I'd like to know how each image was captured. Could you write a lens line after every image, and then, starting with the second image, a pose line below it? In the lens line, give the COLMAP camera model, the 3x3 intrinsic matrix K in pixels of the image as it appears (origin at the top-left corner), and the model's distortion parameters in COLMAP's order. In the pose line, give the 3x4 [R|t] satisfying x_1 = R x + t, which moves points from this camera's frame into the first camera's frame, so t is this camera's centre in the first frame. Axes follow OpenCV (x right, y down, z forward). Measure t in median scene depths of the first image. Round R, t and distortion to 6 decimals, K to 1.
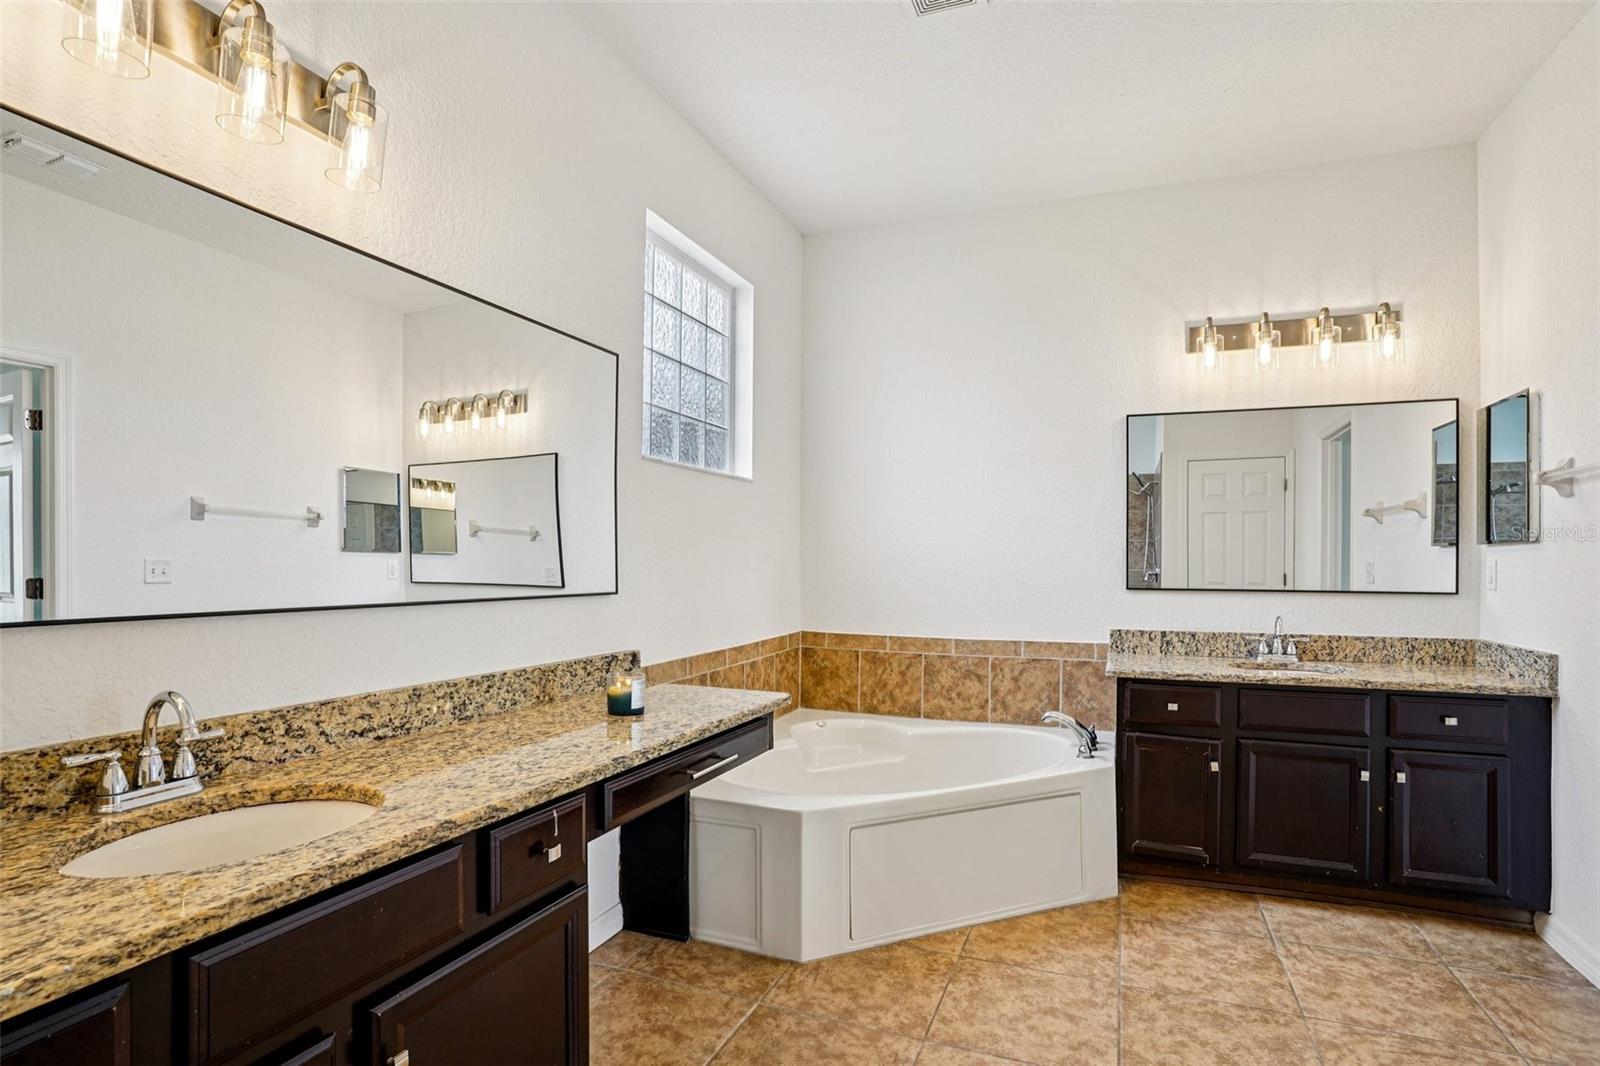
lens RADIAL K [[785.2, 0, 802.4], [0, 785.2, 562.1], [0, 0, 1]] dist [-0.067985, 0.025863]
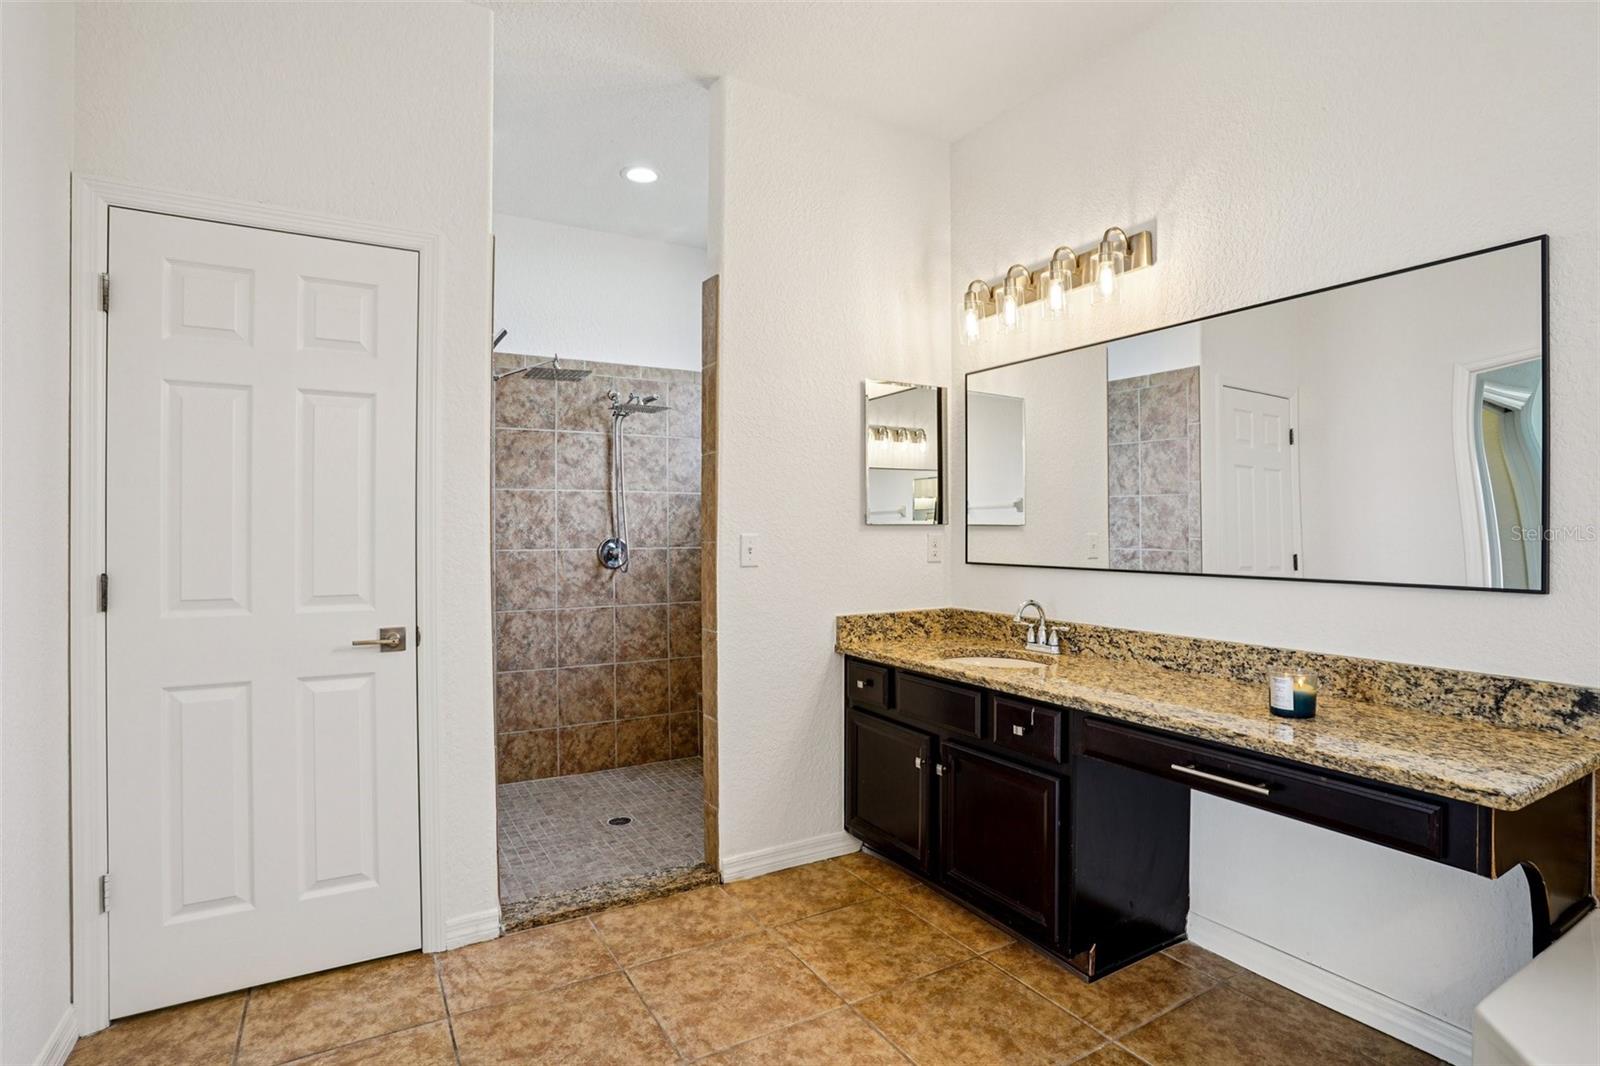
lens RADIAL K [[785.2, 0, 792.8], [0, 785.2, 530.2], [0, 0, 1]] dist [-0.067985, 0.025863]
pose [[-0.608238, -0.003631, -0.793746, 0.588800], [0.000477, 0.999988, -0.004940, -0.009375], [0.793754, -0.003383, -0.608229, 0.780871]]
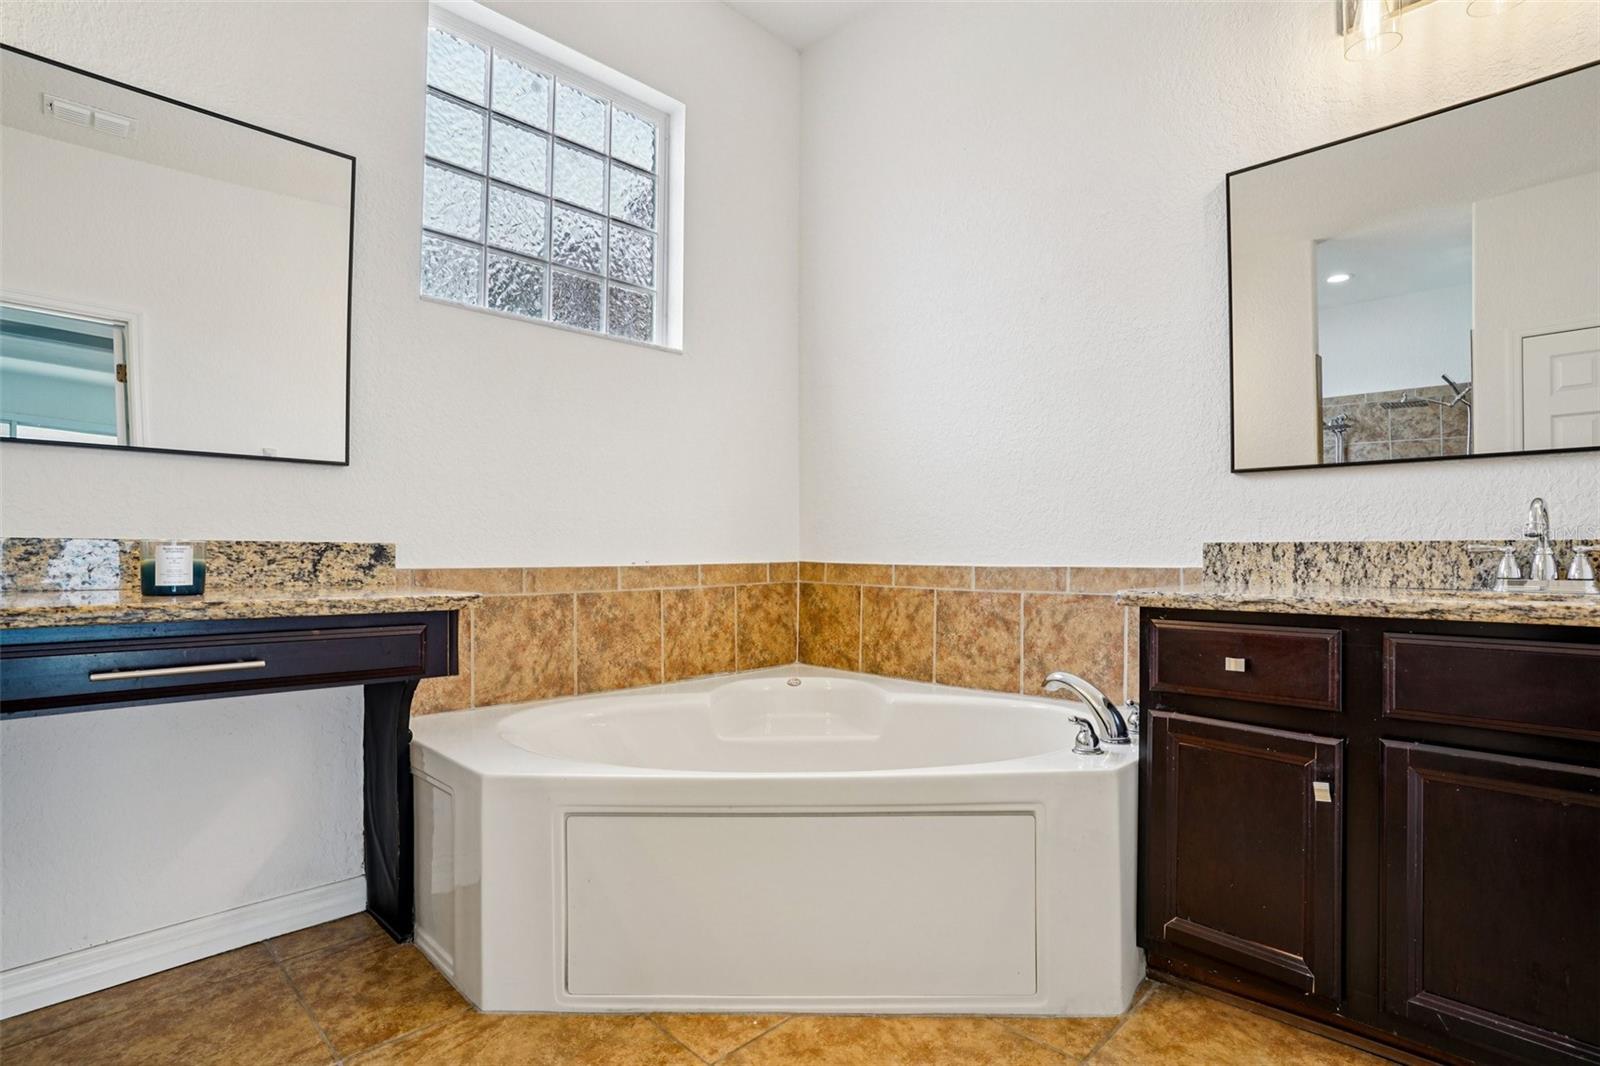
lens RADIAL K [[785.2, 0, 798.1], [0, 785.2, 541.8], [0, 0, 1]] dist [-0.067985, 0.025863]
pose [[0.923947, -0.007374, -0.382450, 0.404839], [0.001776, 0.999886, -0.014988, 0.113116], [0.382517, 0.013169, 0.923855, 0.420820]]
